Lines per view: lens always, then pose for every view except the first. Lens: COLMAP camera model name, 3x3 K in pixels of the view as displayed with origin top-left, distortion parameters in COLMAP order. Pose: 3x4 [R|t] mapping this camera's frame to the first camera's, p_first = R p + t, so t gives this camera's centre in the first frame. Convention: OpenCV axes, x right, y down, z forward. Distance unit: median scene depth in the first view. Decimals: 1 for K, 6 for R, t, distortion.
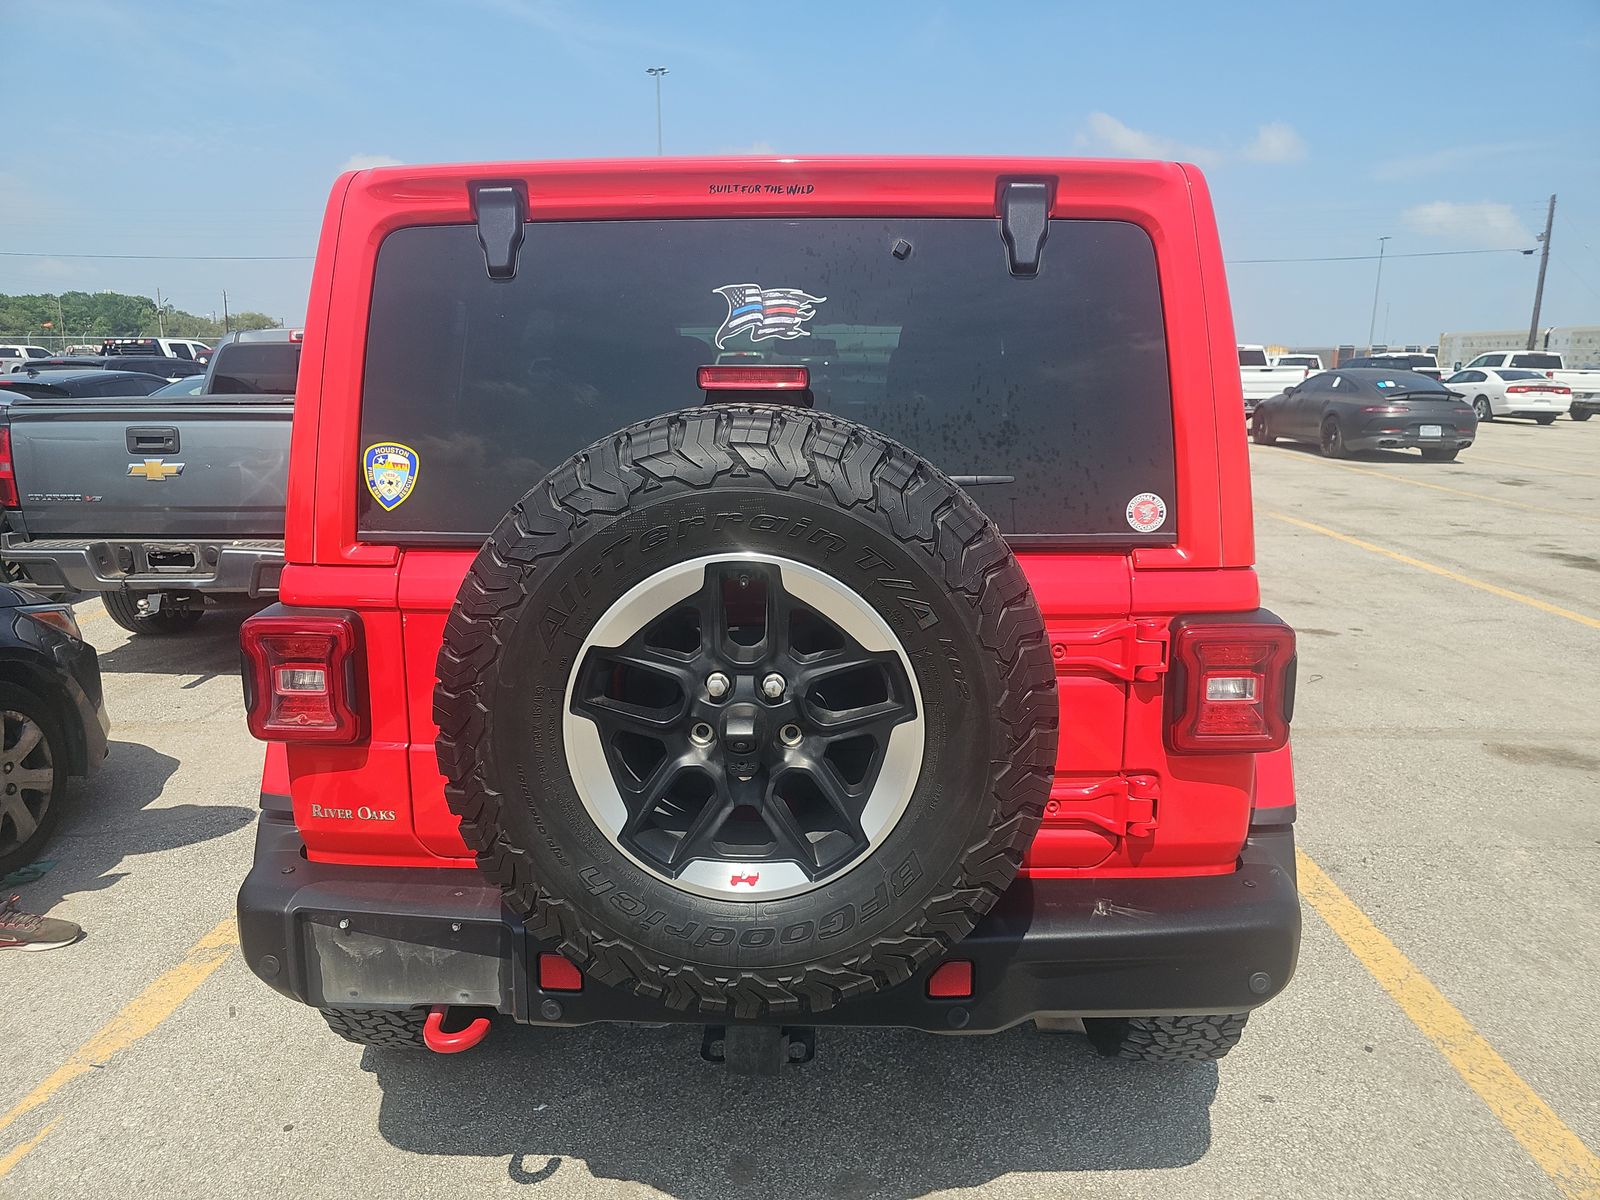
lens RADIAL K [[1079.4, 0, 796.1], [0, 1079.4, 621.0], [0, 0, 1]] dist [0.026373, 0.001516]
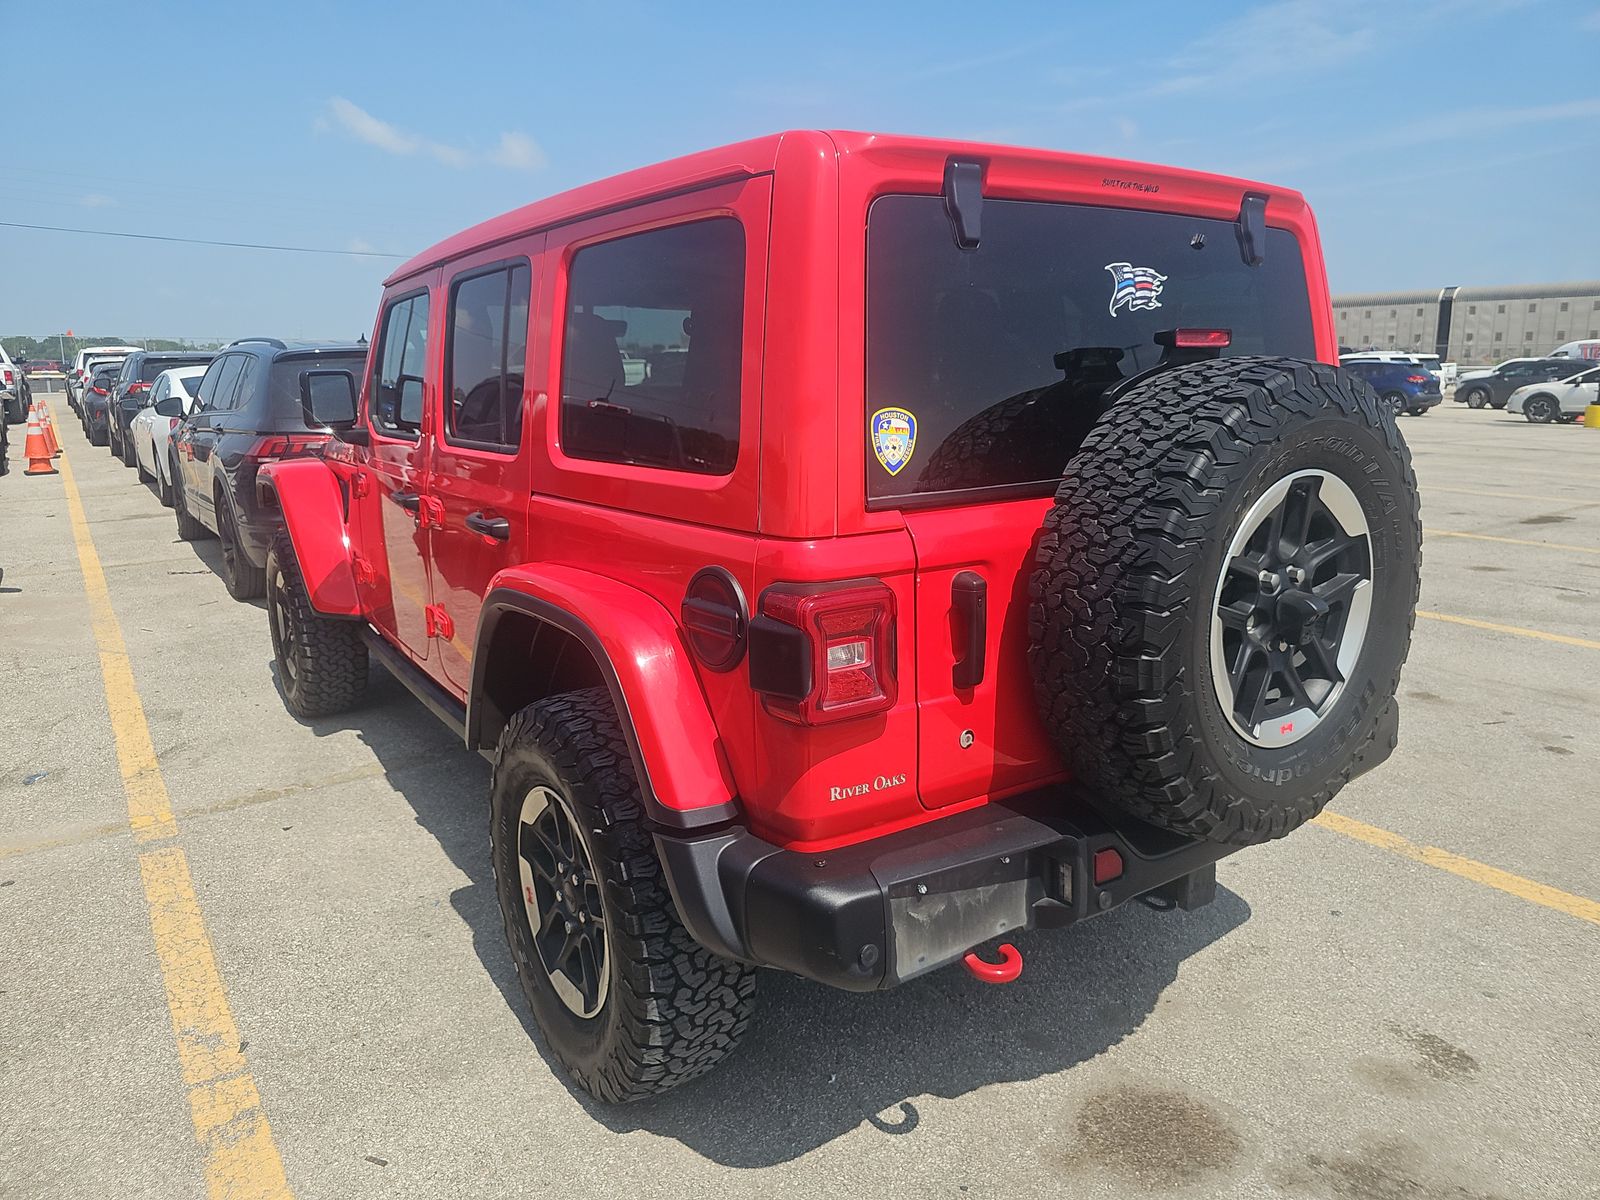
lens RADIAL K [[1074.9, 0, 800.0], [0, 1074.9, 600.0], [0, 0, 1]] dist [0.051833, -0.004791]
pose [[0.792093, -0.141546, 0.593762, -1.097705], [0.150014, 0.988049, 0.035417, -0.037040], [-0.591679, 0.061019, 0.803861, 0.262981]]
